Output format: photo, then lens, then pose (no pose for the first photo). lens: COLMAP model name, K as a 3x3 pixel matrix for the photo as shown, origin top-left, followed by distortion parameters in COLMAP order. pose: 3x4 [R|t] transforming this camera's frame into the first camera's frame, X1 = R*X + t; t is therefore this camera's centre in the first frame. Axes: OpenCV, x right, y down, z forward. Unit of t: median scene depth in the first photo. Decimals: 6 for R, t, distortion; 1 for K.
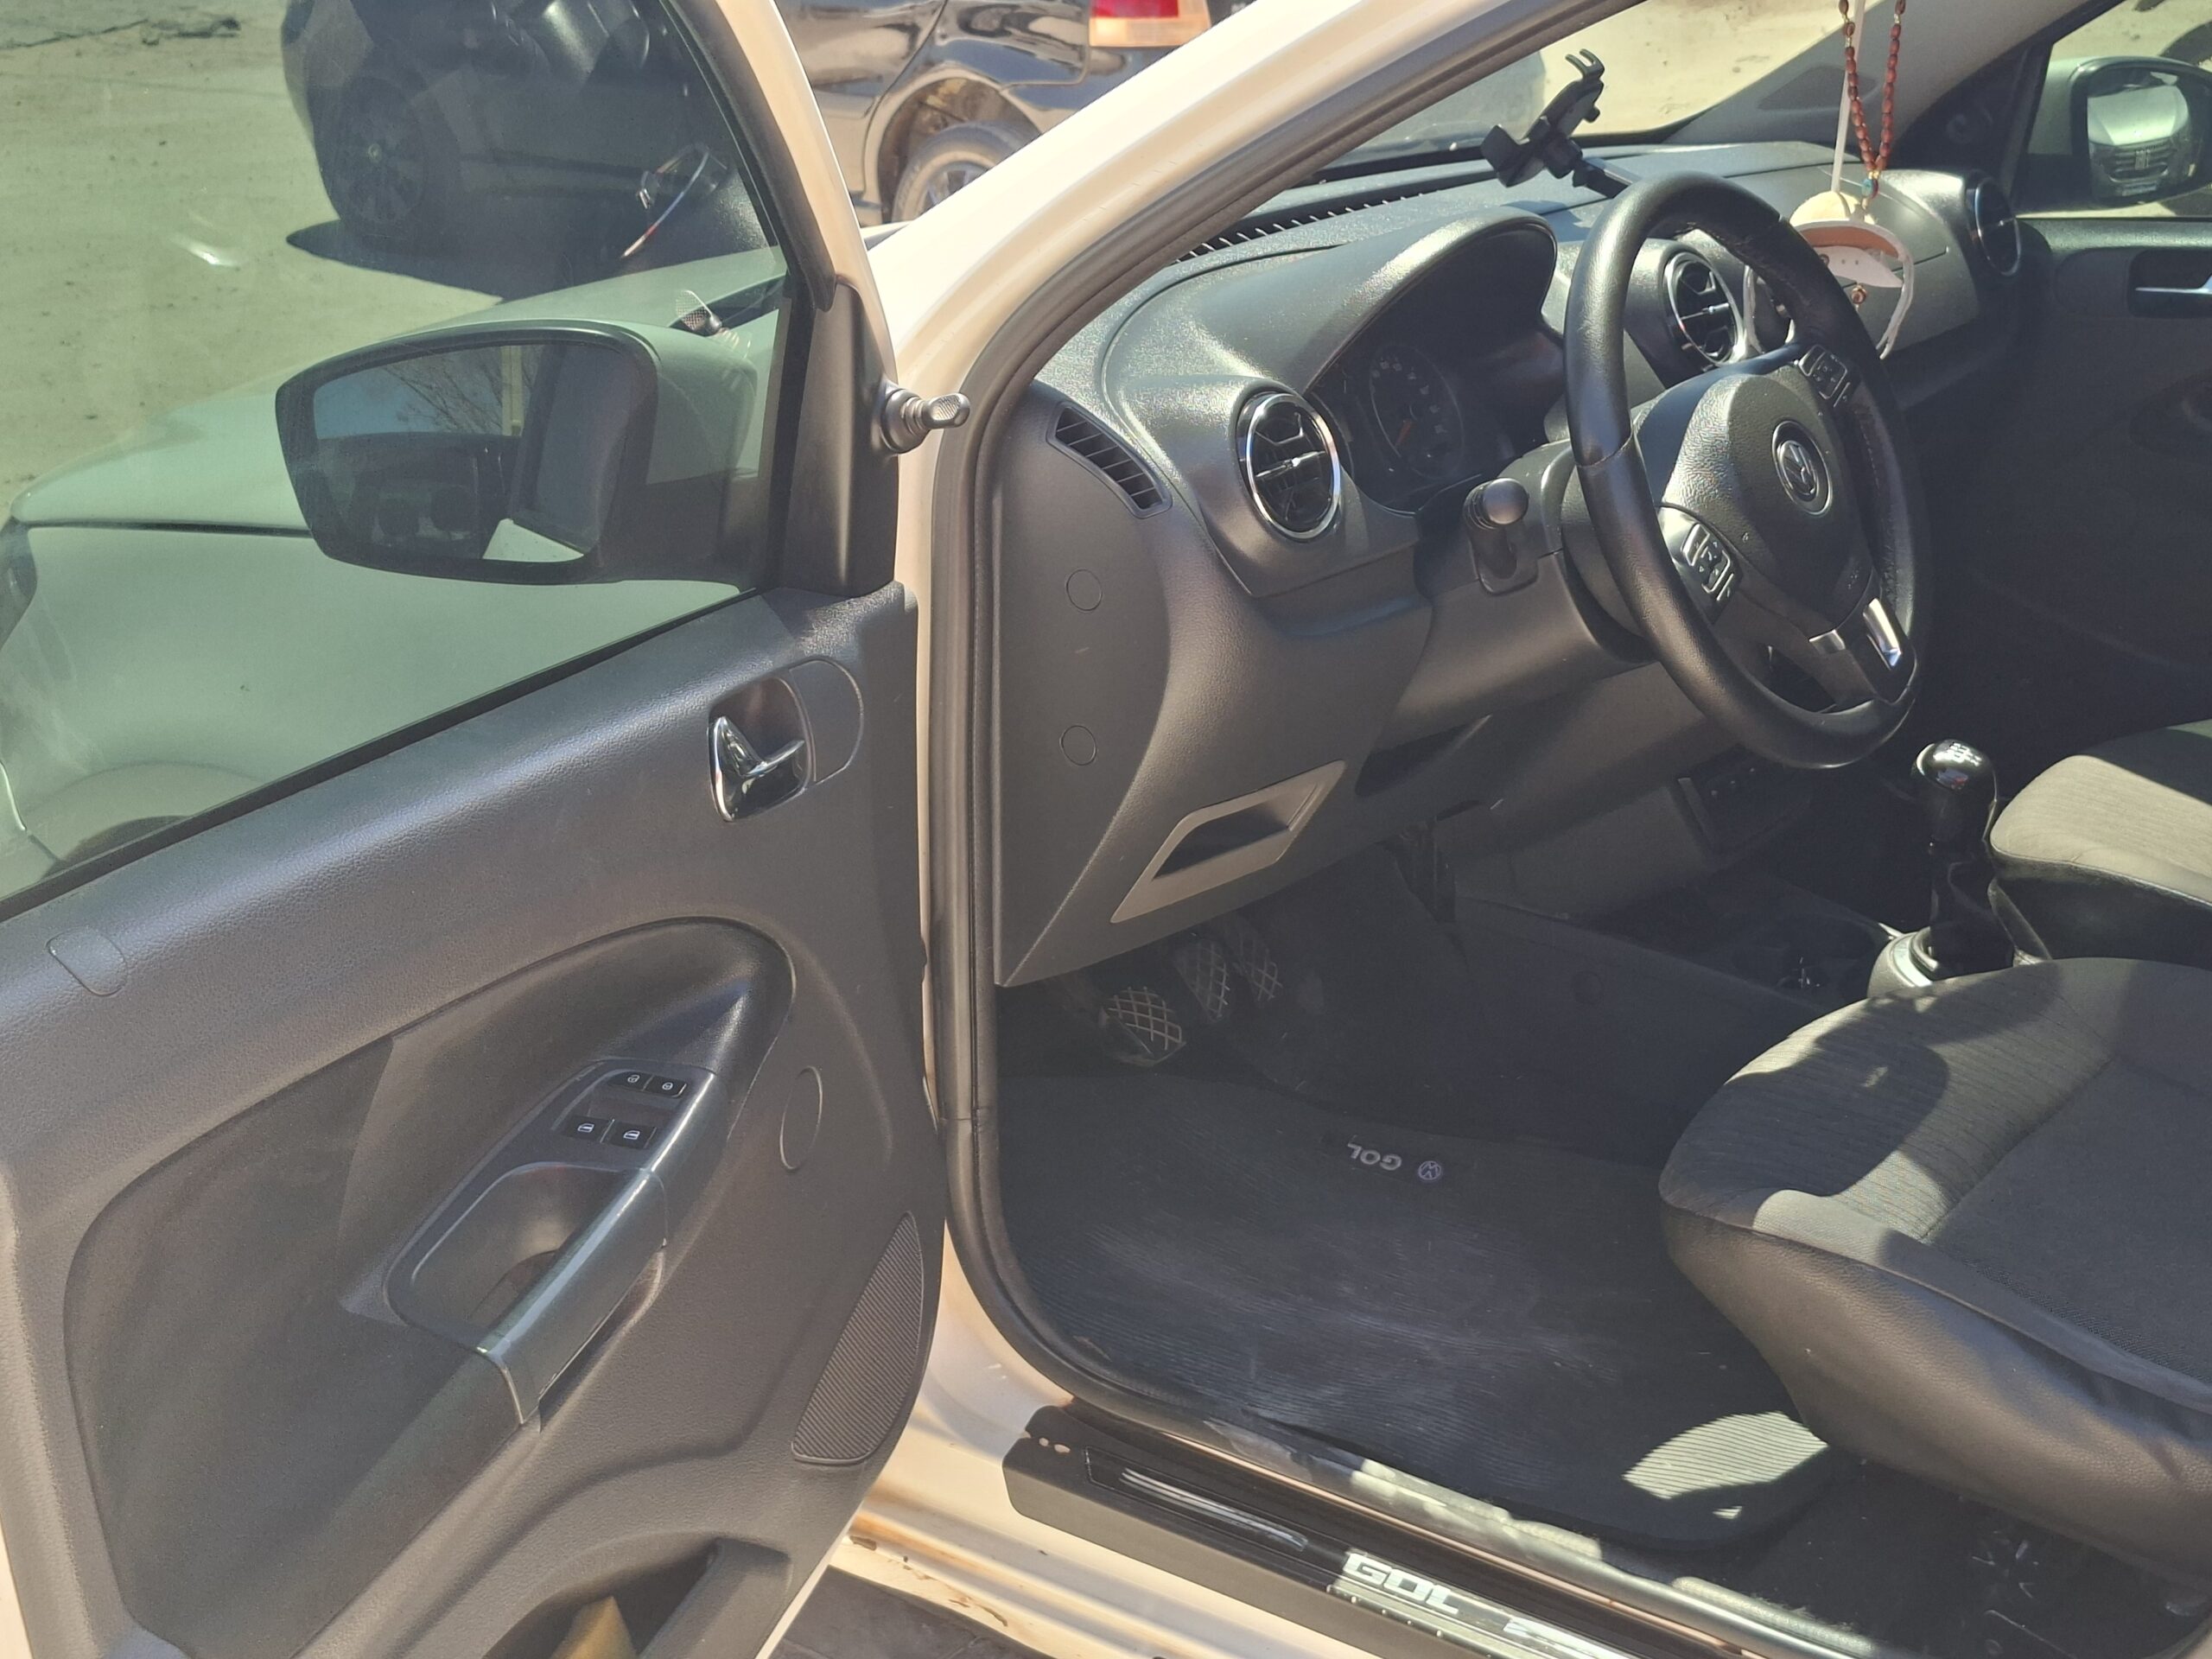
lens RADIAL K [[3028.8, 0, 1154.2], [0, 3028.8, 800.0], [0, 0, 1]] dist [0.178565, -0.344715]
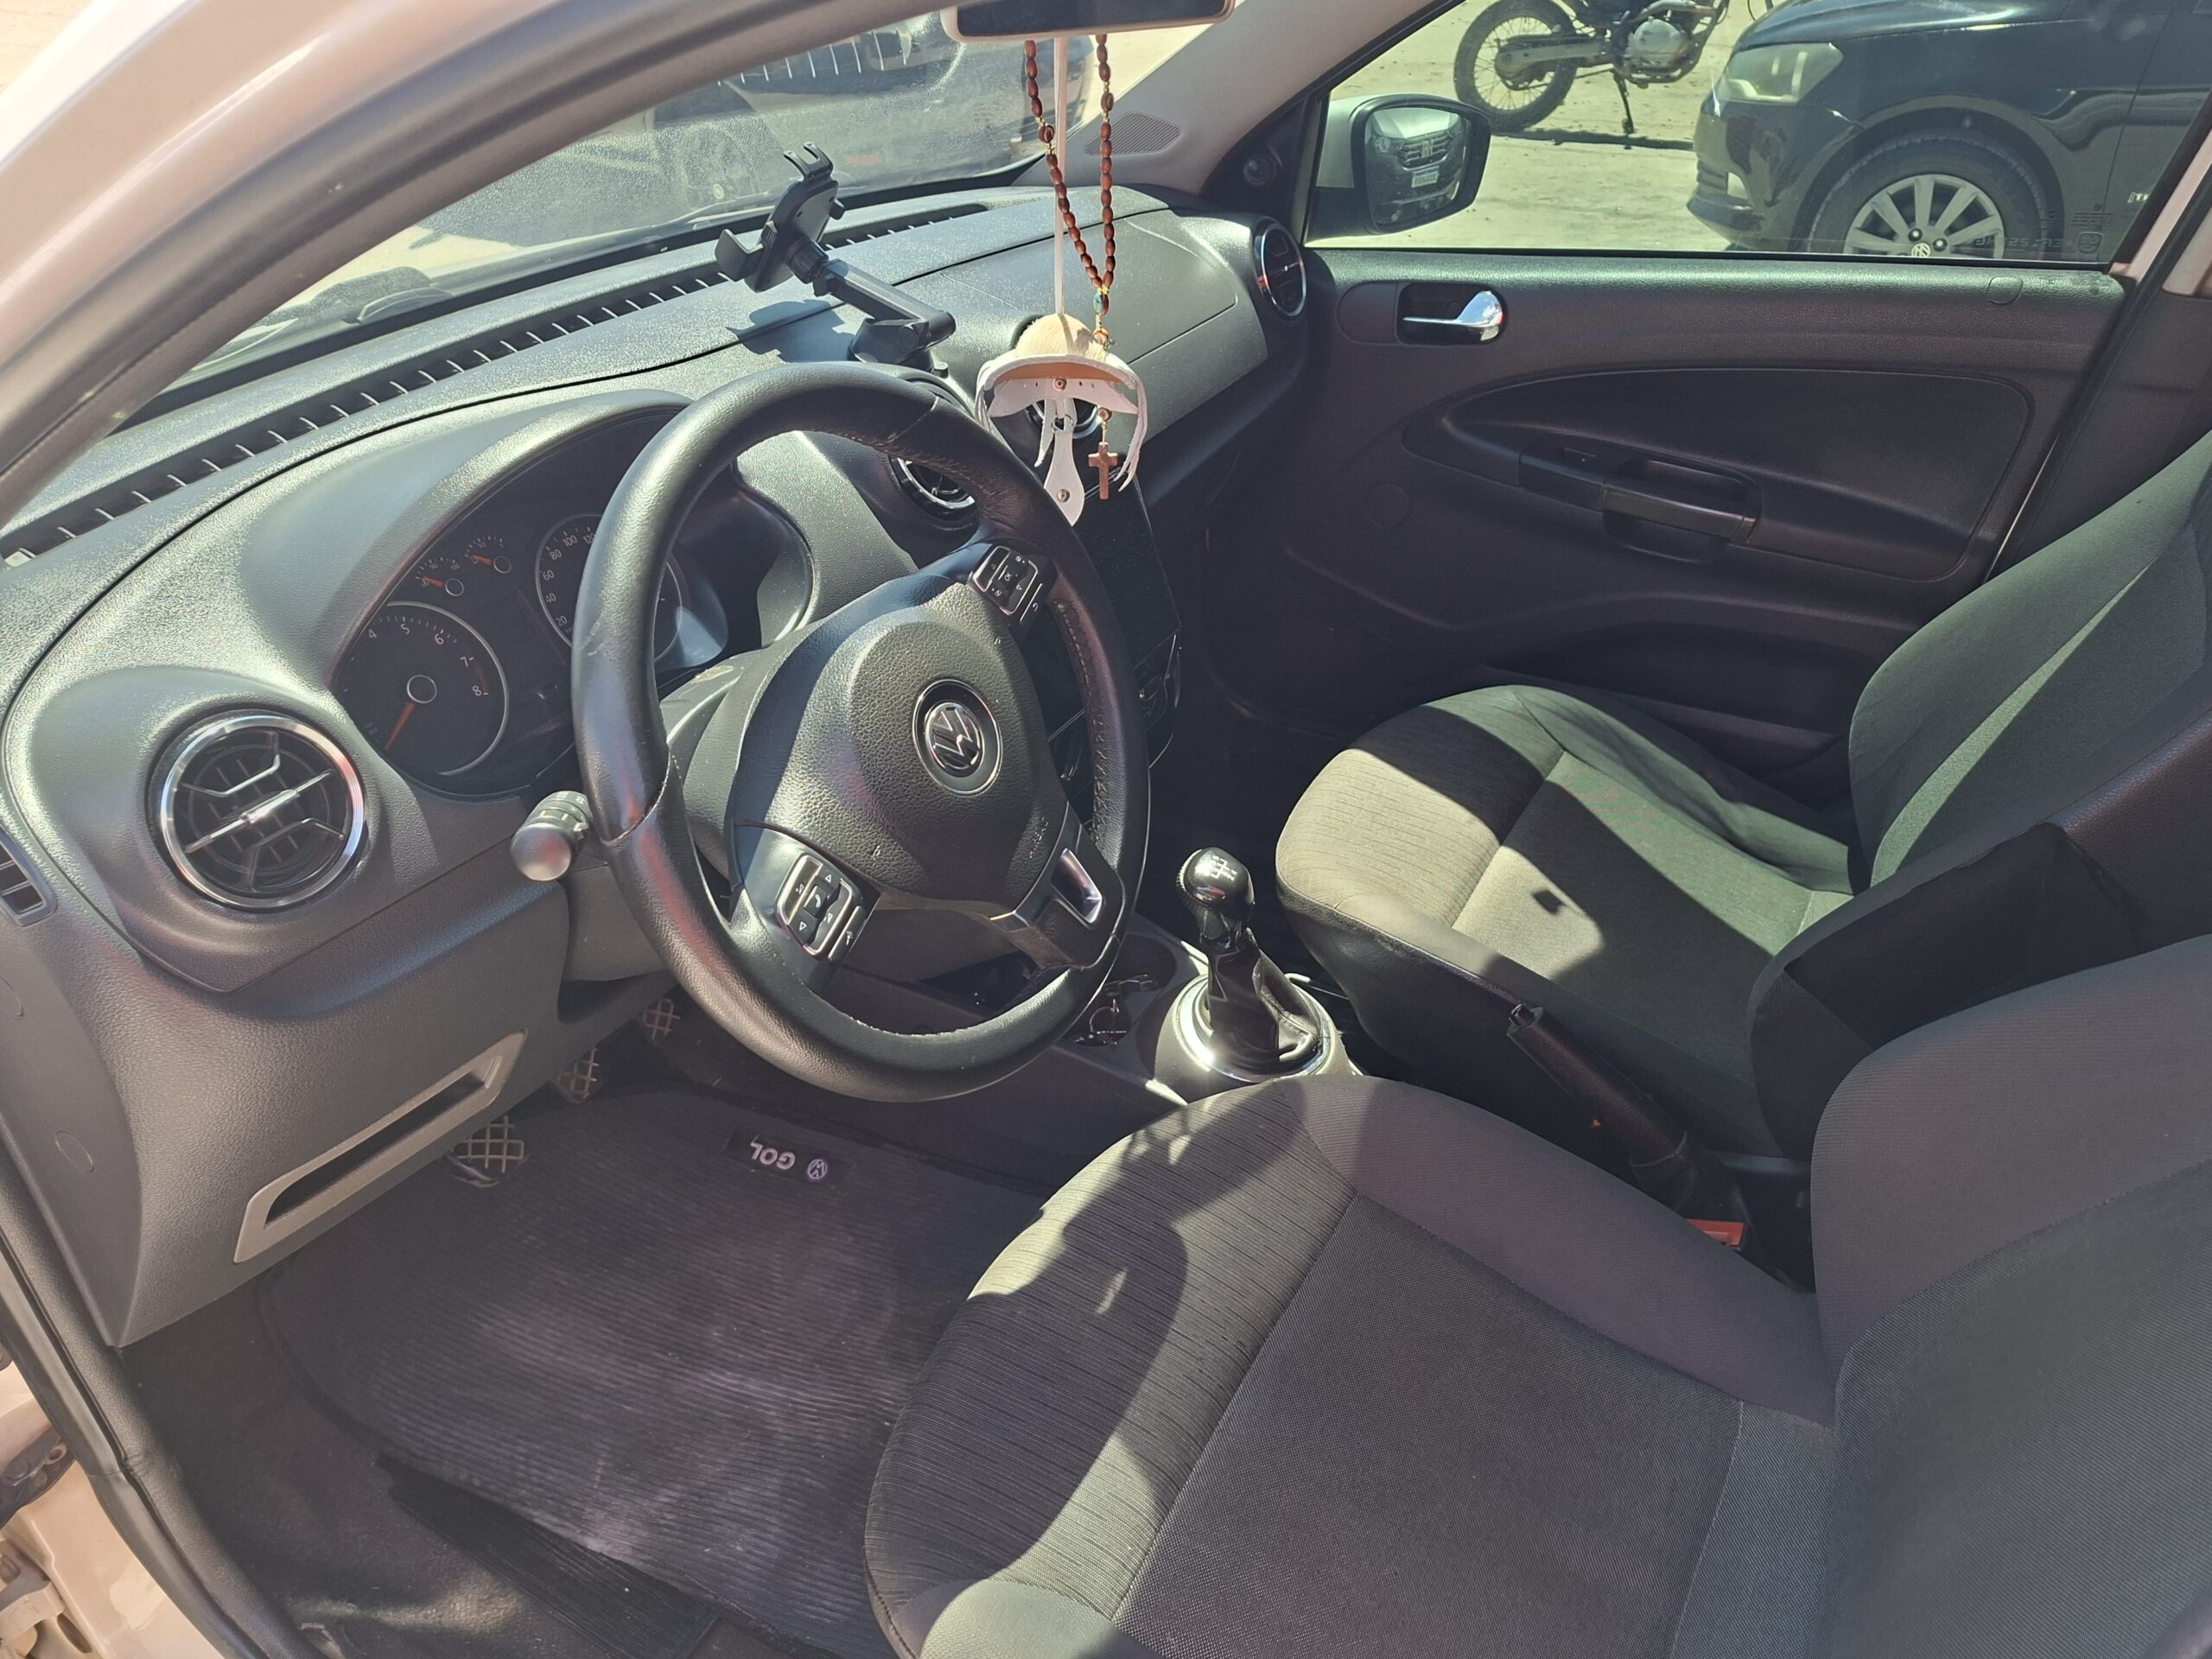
lens RADIAL K [[1522.2, 0, 1150.5], [0, 1522.2, 814.9], [0, 0, 1]] dist [0.105133, -0.086570]
pose [[0.992704, -0.077950, 0.091992, 0.204768], [0.053777, 0.969077, 0.240826, -0.170247], [-0.107919, -0.234122, 0.966199, 0.529029]]
